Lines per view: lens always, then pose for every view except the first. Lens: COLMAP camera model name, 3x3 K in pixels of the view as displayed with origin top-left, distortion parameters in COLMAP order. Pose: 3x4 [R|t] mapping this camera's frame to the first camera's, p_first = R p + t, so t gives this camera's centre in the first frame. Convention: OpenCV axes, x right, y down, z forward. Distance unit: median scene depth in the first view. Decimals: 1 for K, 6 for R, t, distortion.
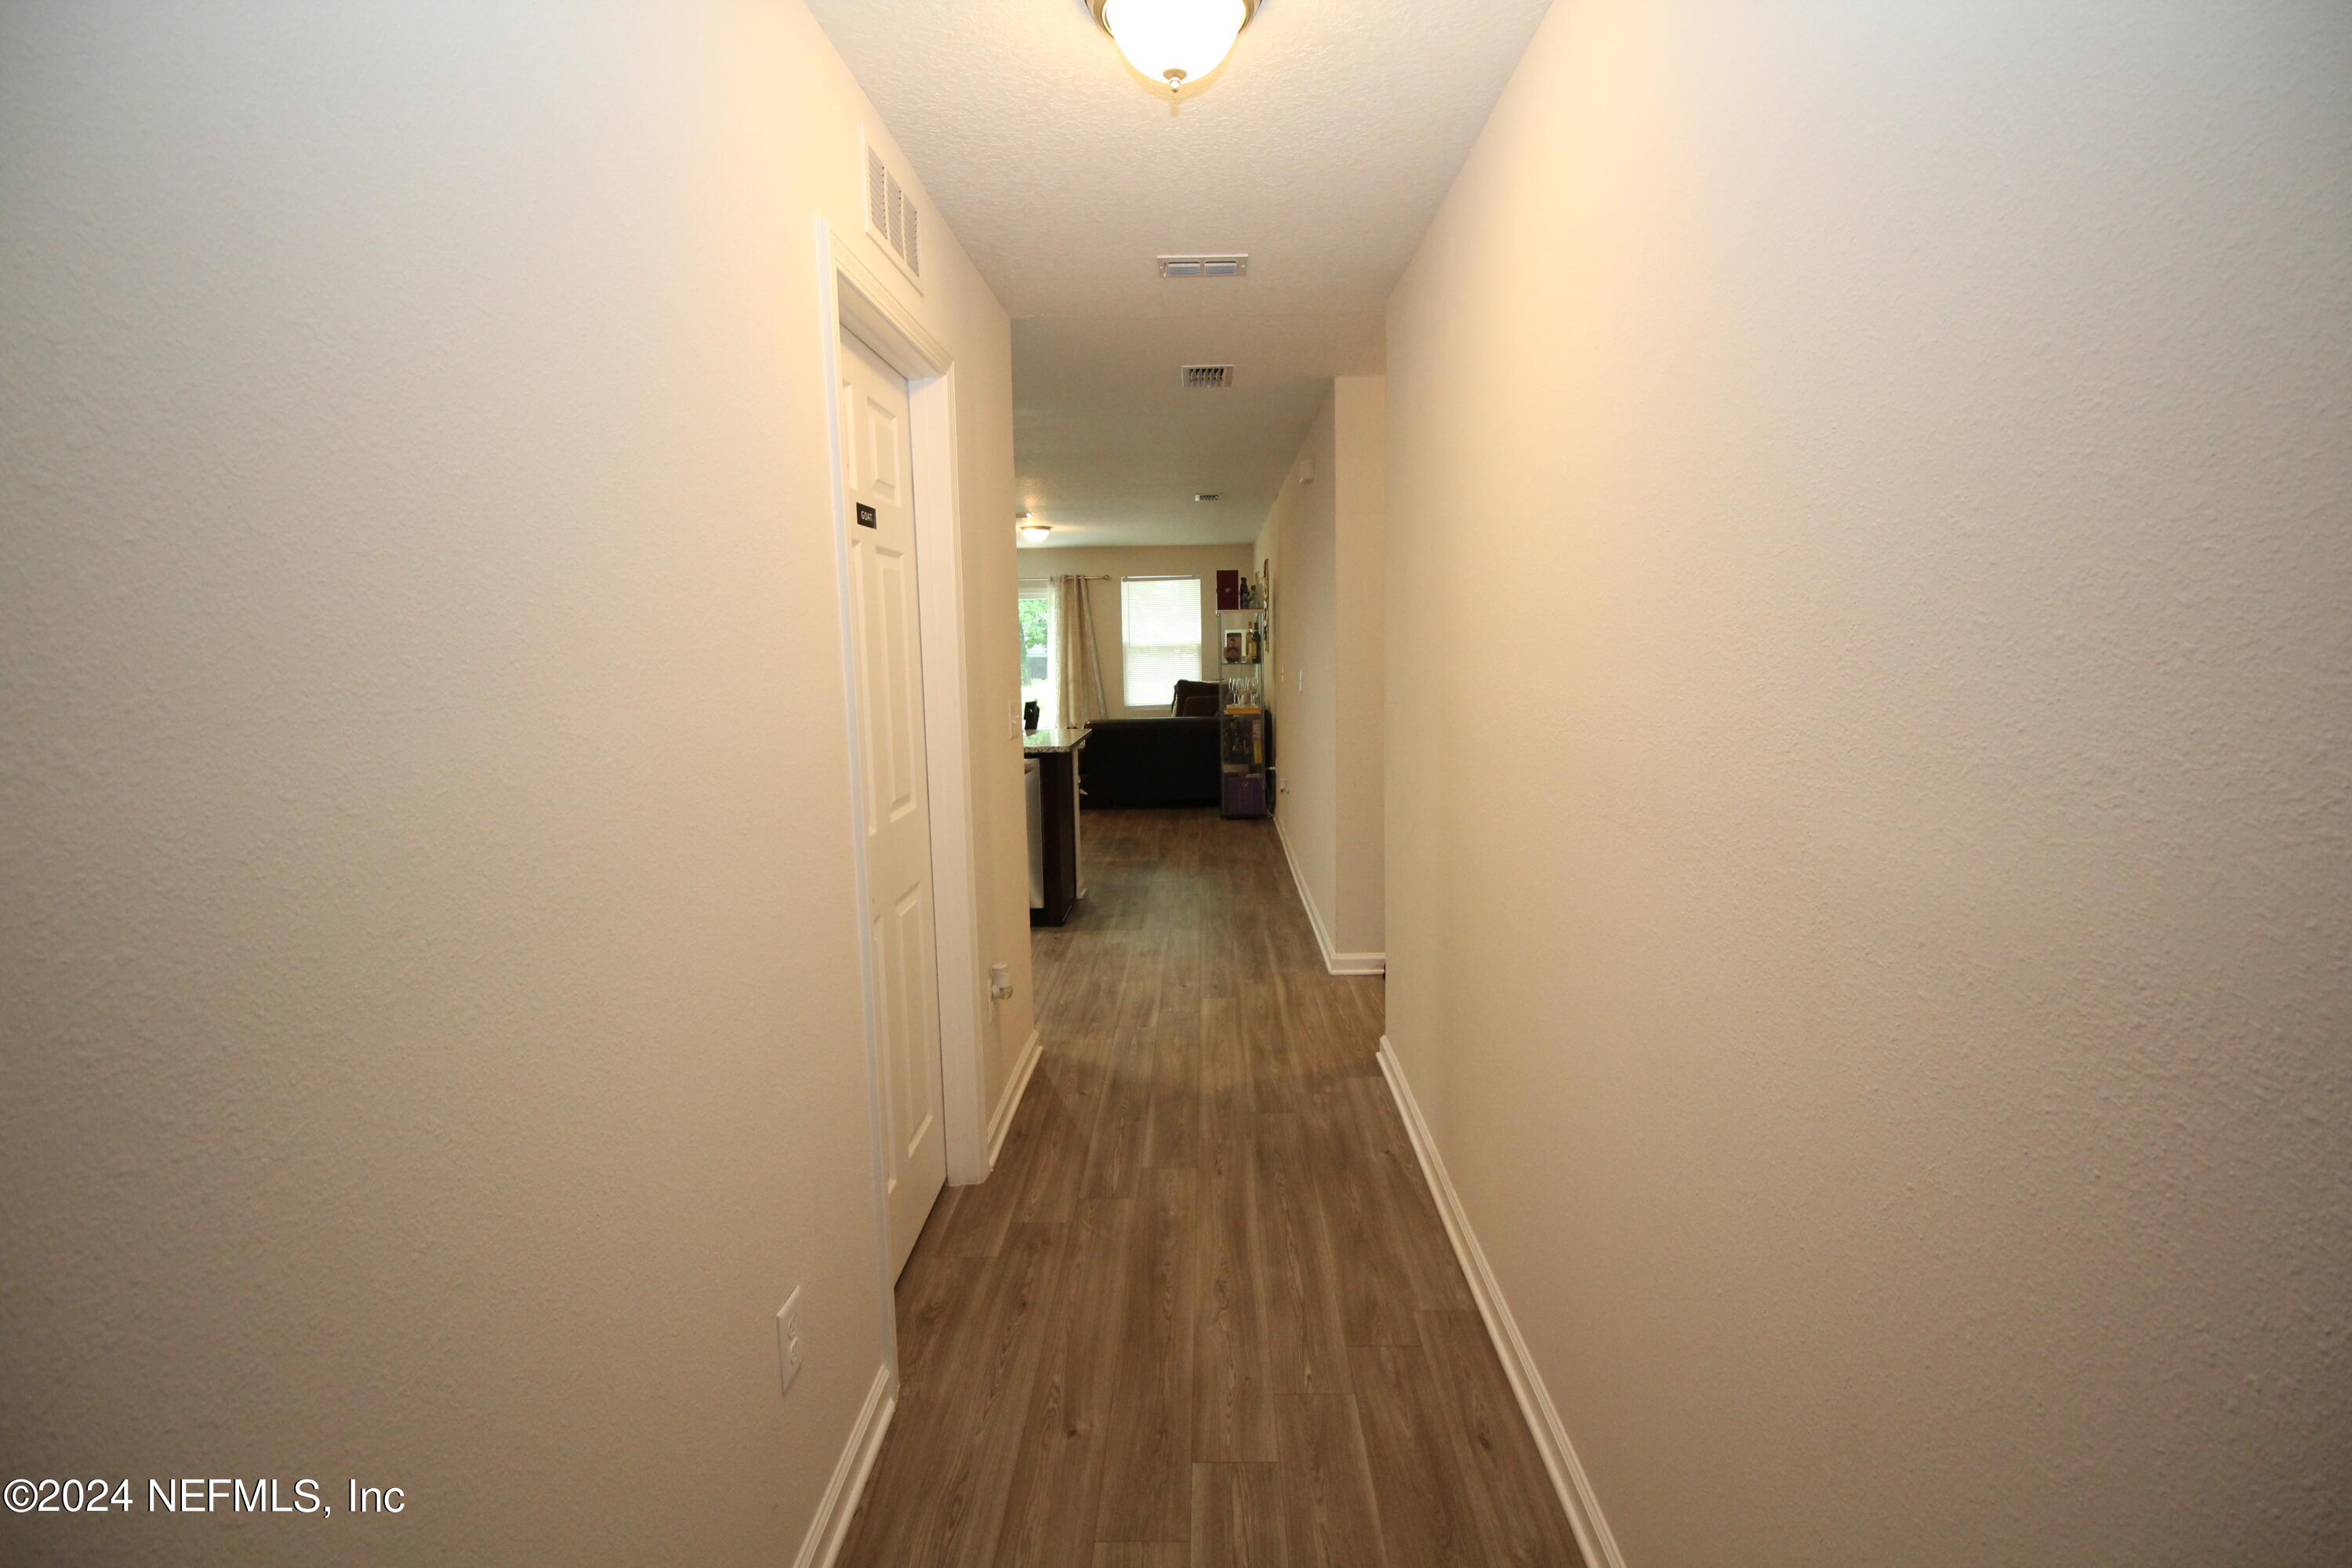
lens RADIAL K [[1087.9, 0, 1189.6], [0, 1087.9, 761.9], [0, 0, 1]] dist [-0.000572, -0.013759]
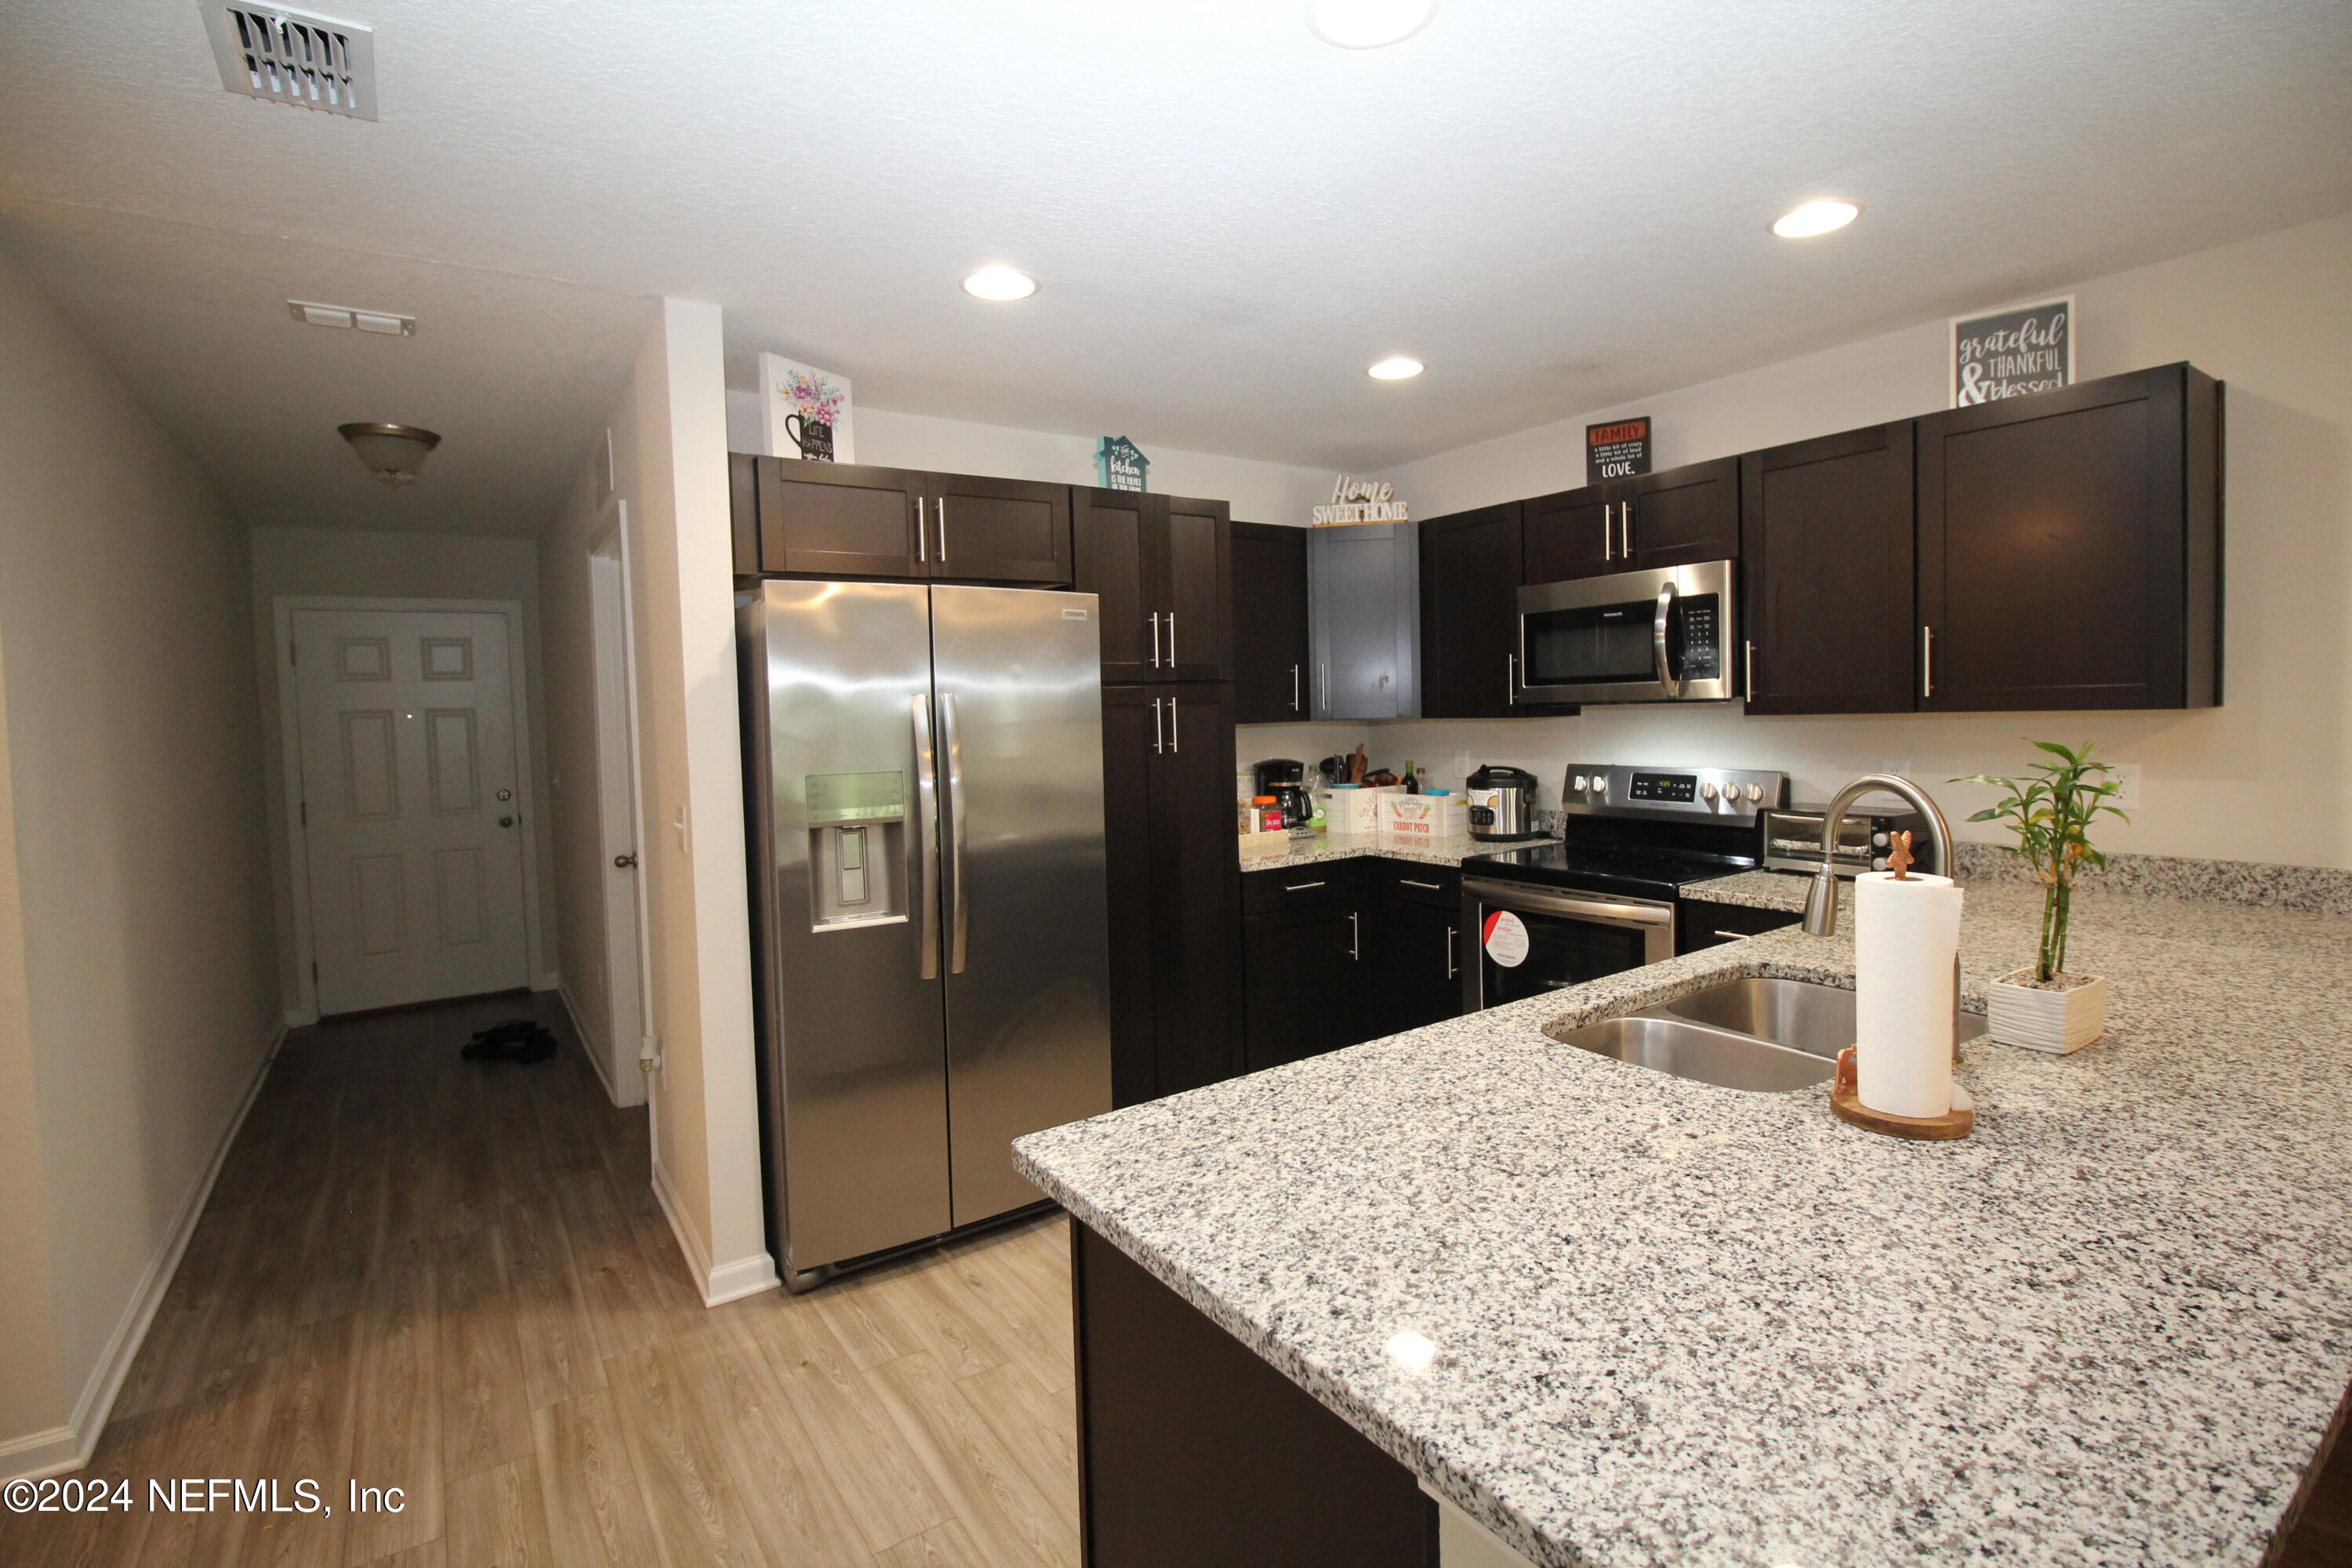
lens RADIAL K [[1087.9, 0, 1189.6], [0, 1087.9, 761.9], [0, 0, 1]] dist [-0.000572, -0.013759]
pose [[-0.811081, 0.068857, -0.580867, -0.006189], [-0.023085, 0.988505, 0.149413, -0.214657], [0.584478, 0.134595, -0.800168, 1.859363]]
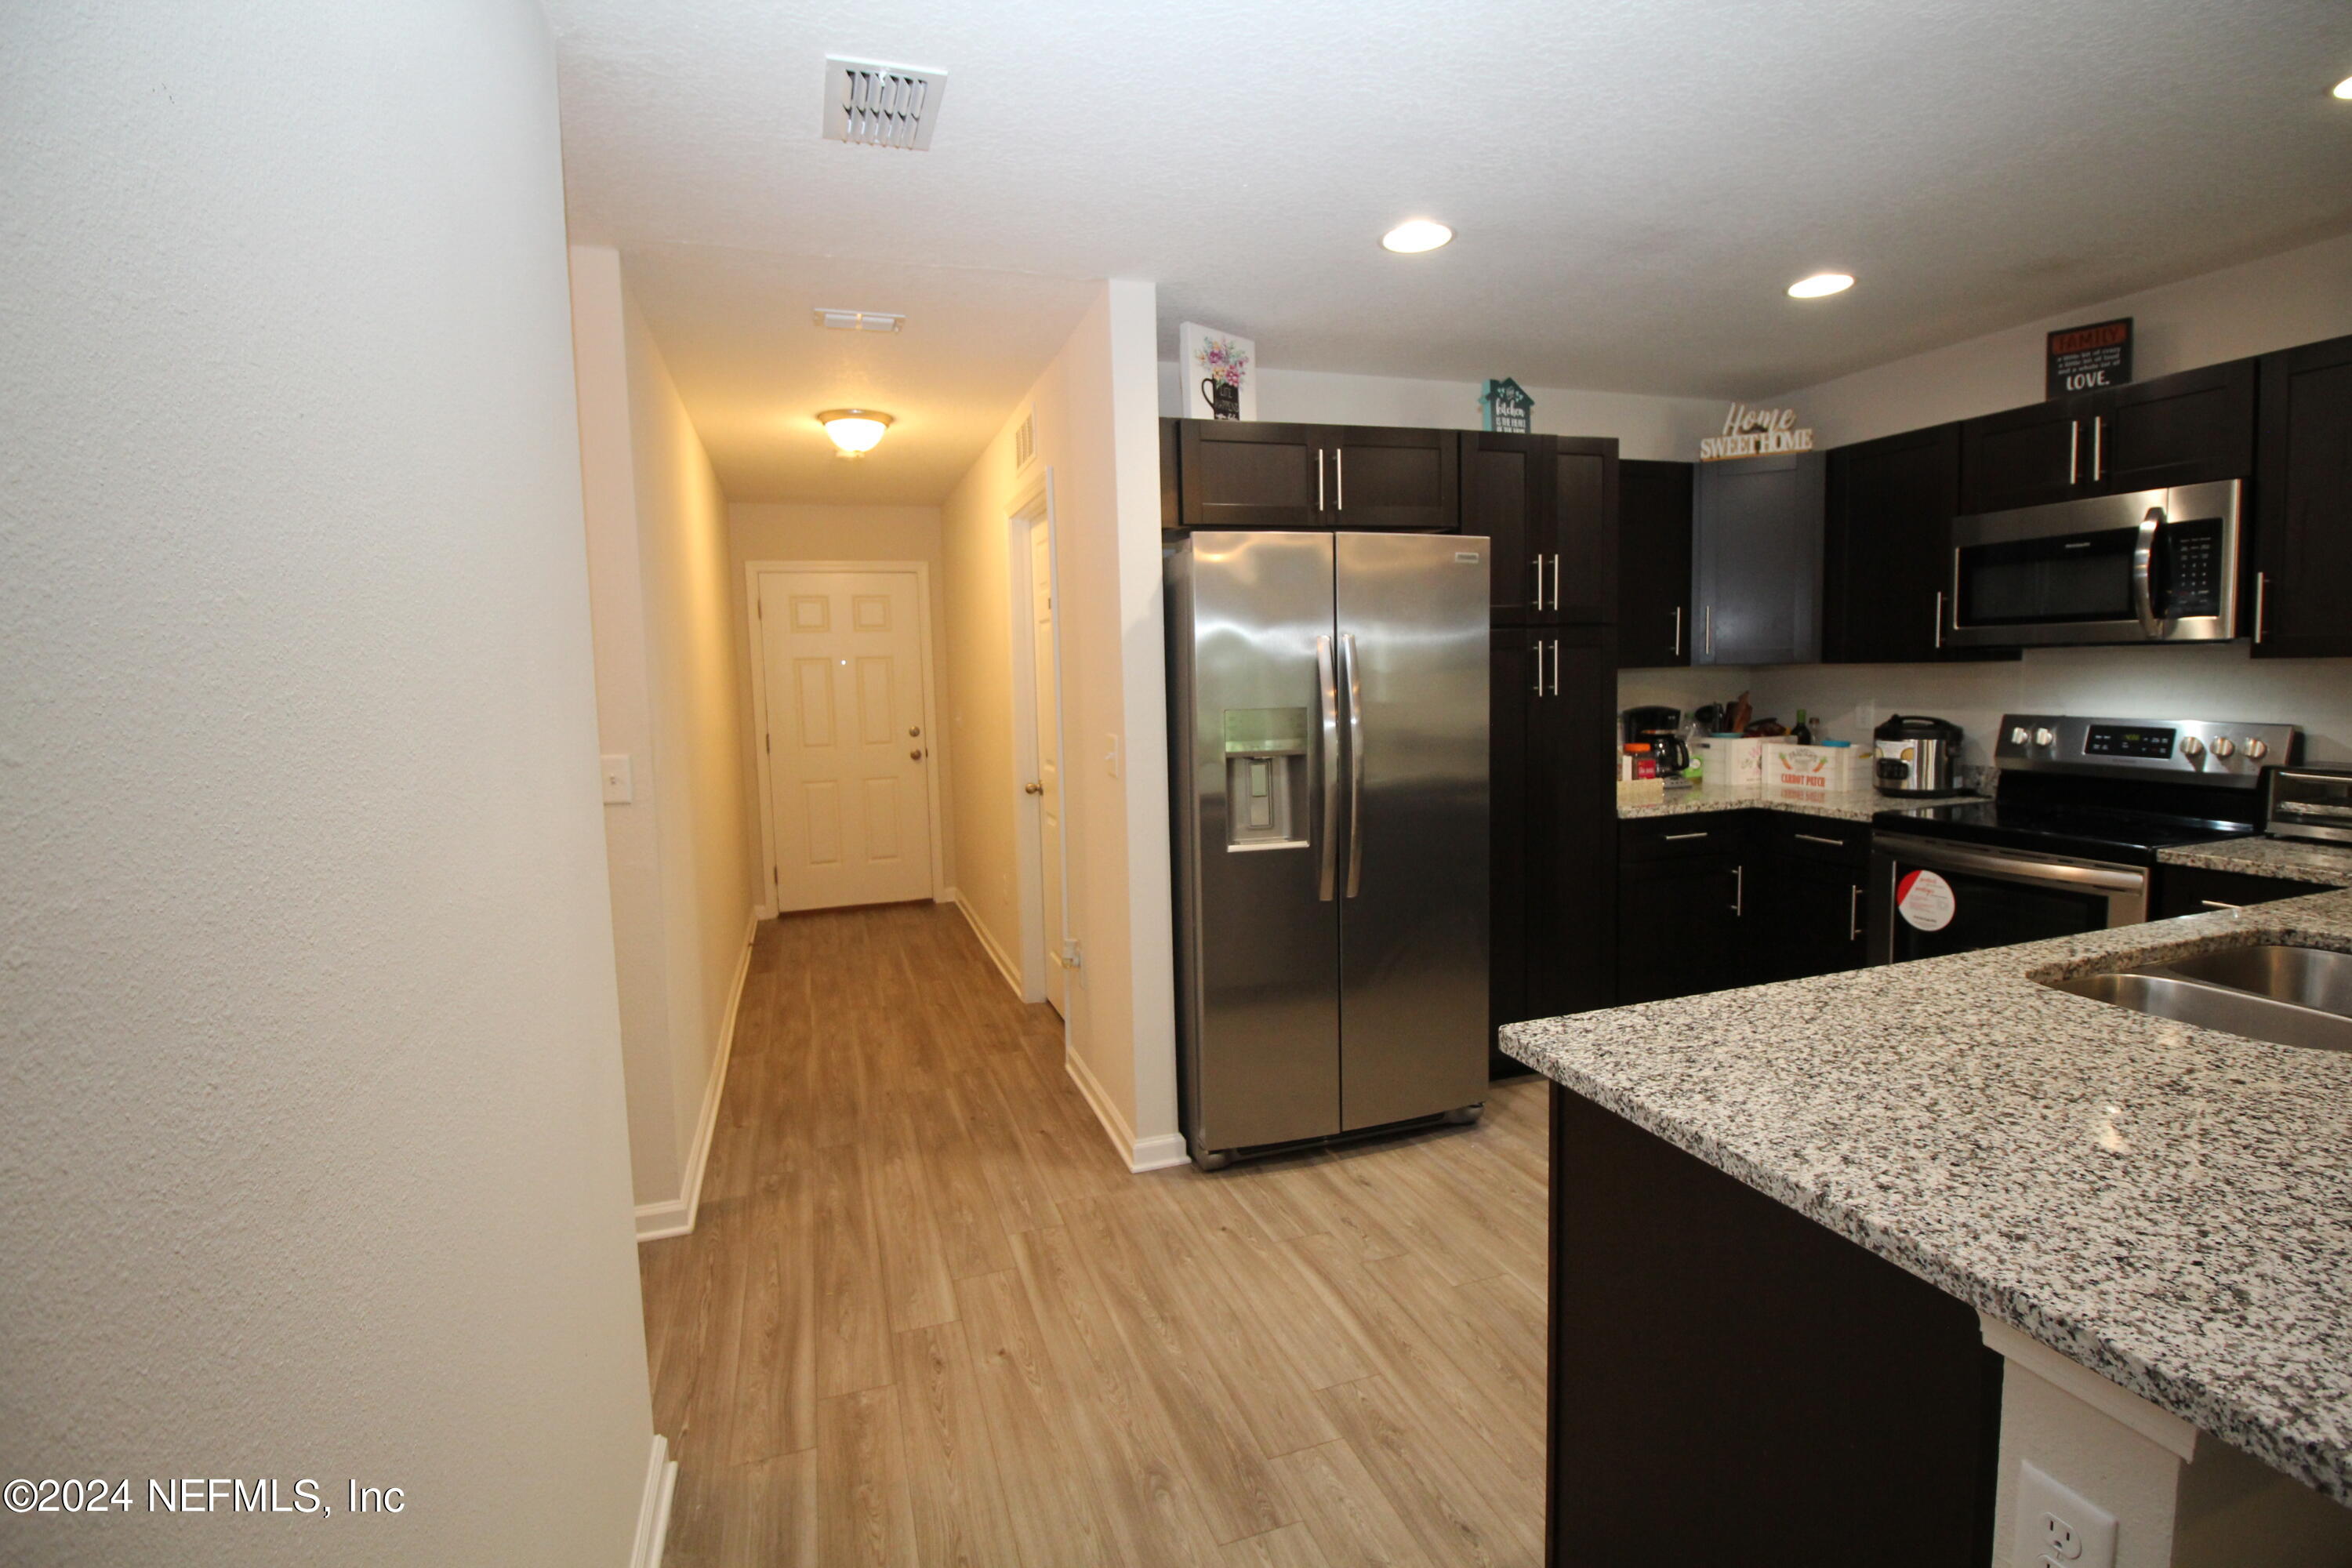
lens RADIAL K [[1088.3, 0, 1184.1], [0, 1088.3, 765.0], [0, 0, 1]] dist [-0.002866, -0.012762]
pose [[-0.939627, 0.071355, -0.334679, 0.084143], [0.004505, 0.980514, 0.196399, -0.208549], [0.342172, 0.183034, -0.921638, 1.865652]]
